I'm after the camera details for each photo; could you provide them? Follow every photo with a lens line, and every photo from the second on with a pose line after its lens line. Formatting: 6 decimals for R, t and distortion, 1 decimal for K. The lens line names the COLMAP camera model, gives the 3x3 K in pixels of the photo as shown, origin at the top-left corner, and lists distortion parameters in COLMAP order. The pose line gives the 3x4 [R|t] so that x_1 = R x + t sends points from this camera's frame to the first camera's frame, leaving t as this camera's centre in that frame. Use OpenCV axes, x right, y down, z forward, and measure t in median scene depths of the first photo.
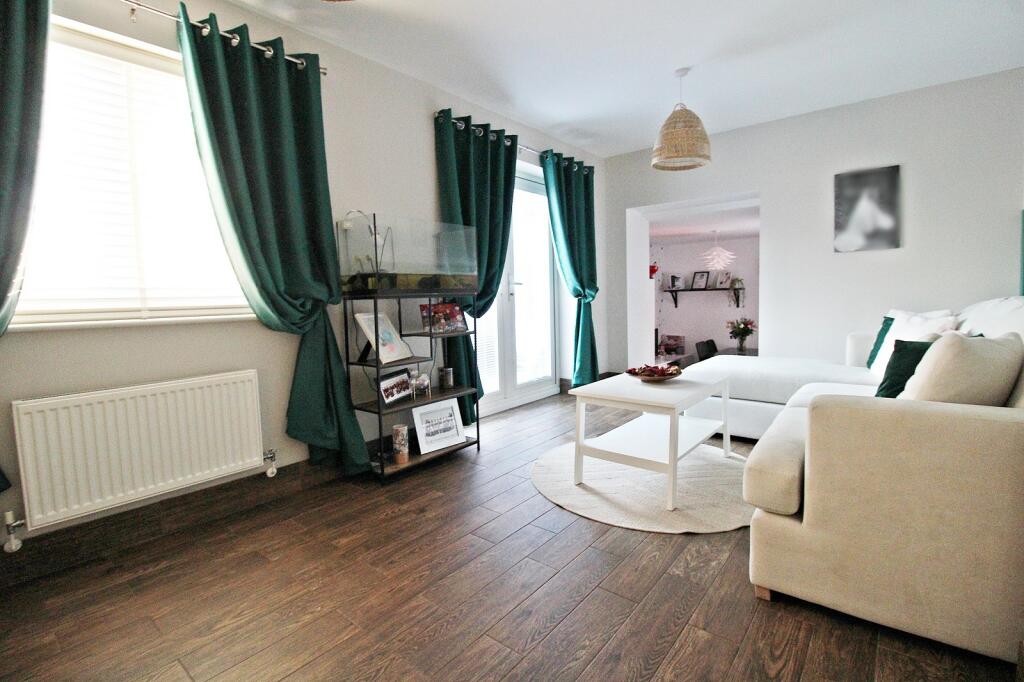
lens RADIAL K [[472.8, 0, 520.8], [0, 472.8, 329.6], [0, 0, 1]] dist [0.004097, -0.013734]
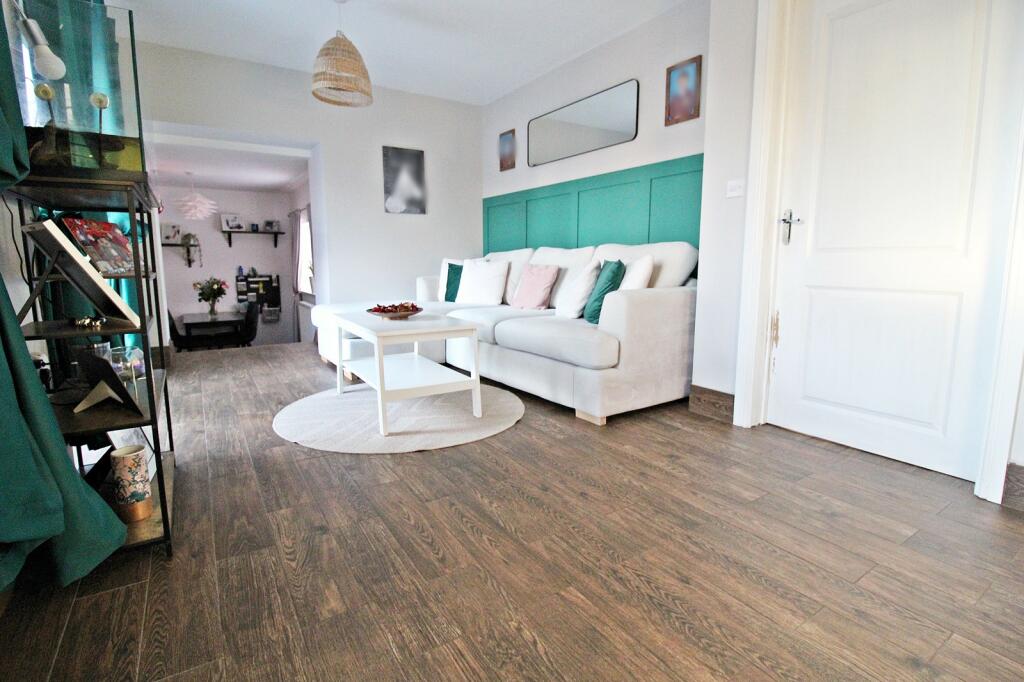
lens RADIAL K [[488.9, 0, 515.6], [0, 488.9, 329.0], [0, 0, 1]] dist [-0.001132, -0.017442]
pose [[0.304835, -0.105852, 0.946505, -0.675083], [0.058094, 0.994021, 0.092456, 0.054459], [-0.950632, 0.026802, 0.309161, 0.478831]]
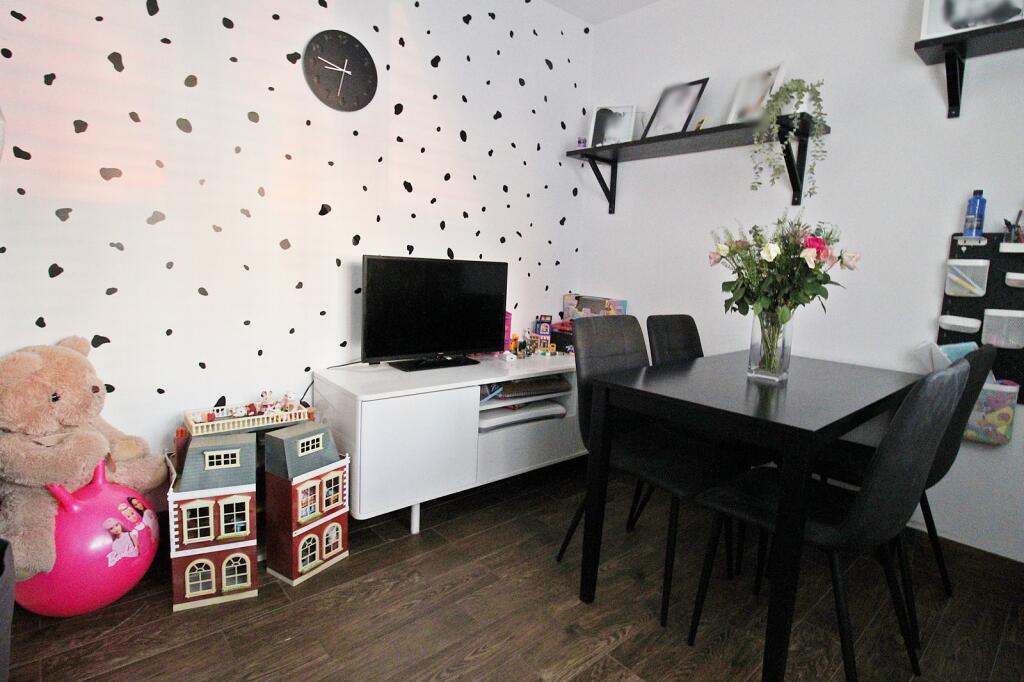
lens RADIAL K [[488.9, 0, 515.6], [0, 488.9, 329.0], [0, 0, 1]] dist [-0.001132, -0.017442]
pose [[0.976283, 0.103295, -0.190265, 1.111431], [-0.091403, 0.993331, 0.070277, 0.058141], [0.196256, -0.051220, 0.979214, 2.118648]]
